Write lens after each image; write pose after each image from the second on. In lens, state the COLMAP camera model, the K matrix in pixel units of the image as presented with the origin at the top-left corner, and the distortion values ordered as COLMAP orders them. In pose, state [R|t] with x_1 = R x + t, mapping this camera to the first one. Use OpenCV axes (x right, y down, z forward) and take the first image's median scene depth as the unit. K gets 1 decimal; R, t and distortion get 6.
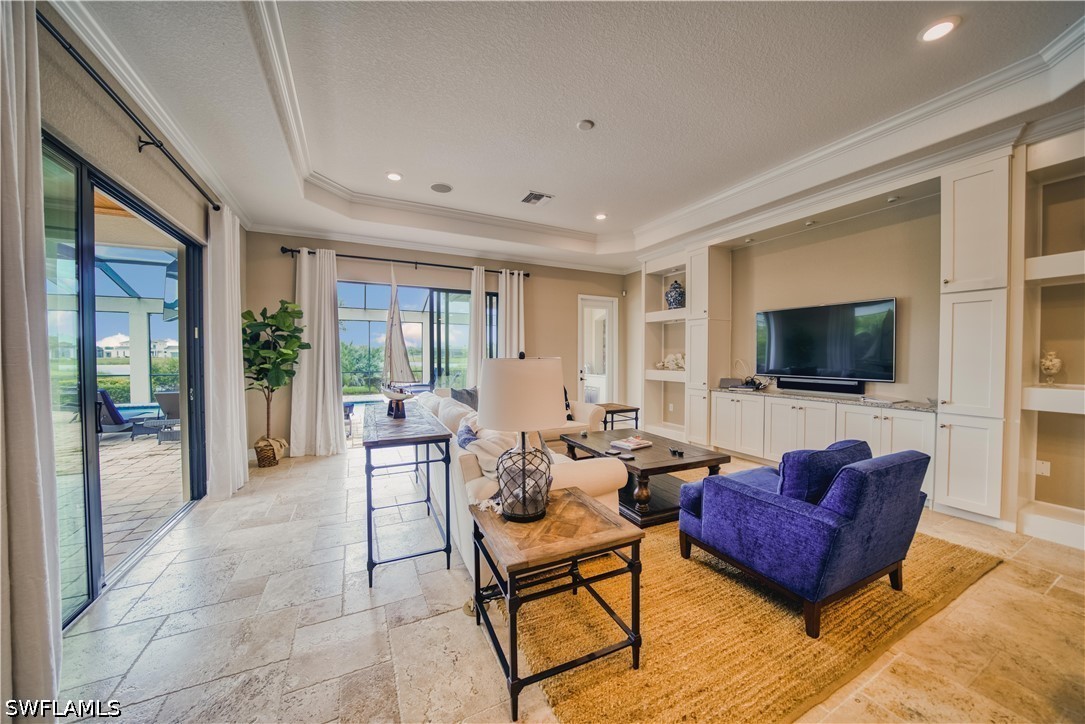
lens RADIAL K [[375.3, 0, 544.8], [0, 375.3, 362.8], [0, 0, 1]] dist [-0.020141, 0.000349]
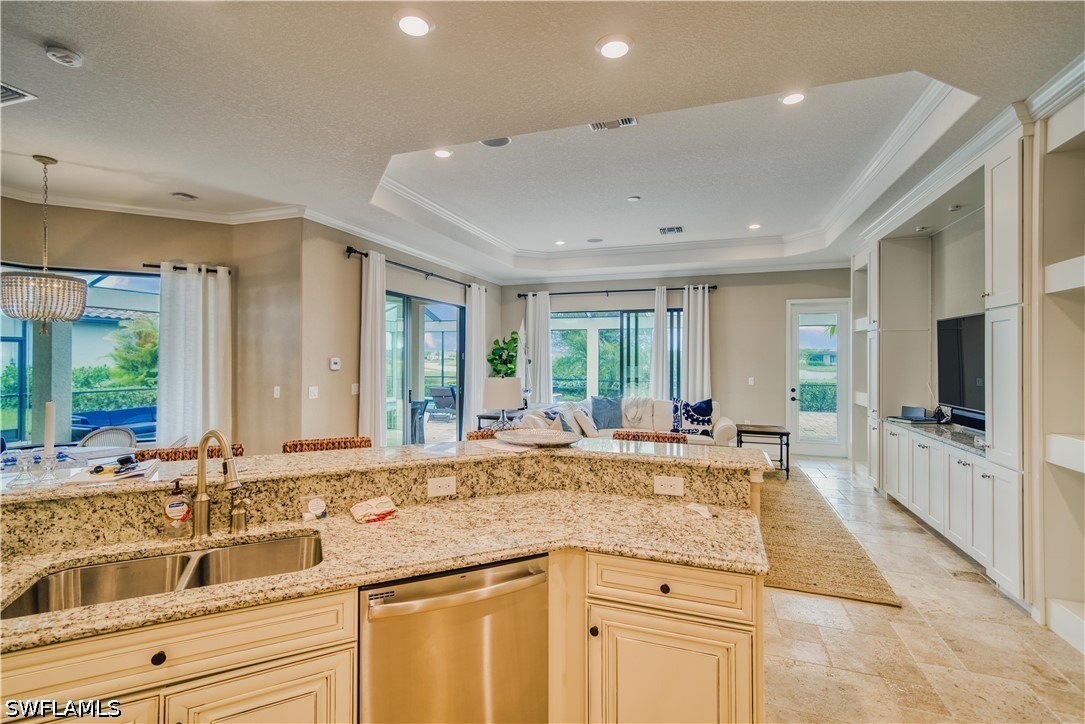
lens RADIAL K [[500.3, 0, 531.8], [0, 500.3, 357.5], [0, 0, 1]] dist [0.009847, 0.000260]
pose [[0.681806, 0.000940, -0.731533, 0.805846], [-0.018567, 0.999699, -0.016021, -0.031656], [0.731298, 0.024506, 0.681618, -0.313313]]
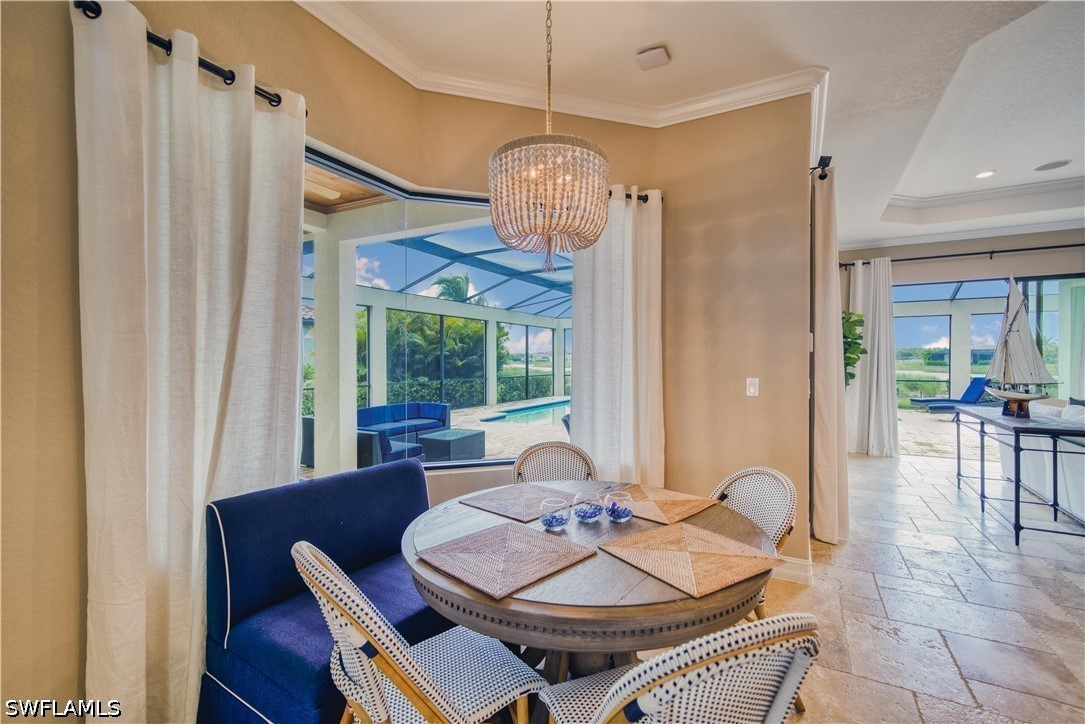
lens RADIAL K [[475.8, 0, 545.0], [0, 475.8, 363.5], [0, 0, 1]] dist [0.010958, 0.000376]
pose [[0.567822, 0.005518, -0.823133, -0.020391], [-0.016233, 0.999858, -0.004496, 0.013093], [0.822991, 0.015915, 0.567831, -0.571216]]
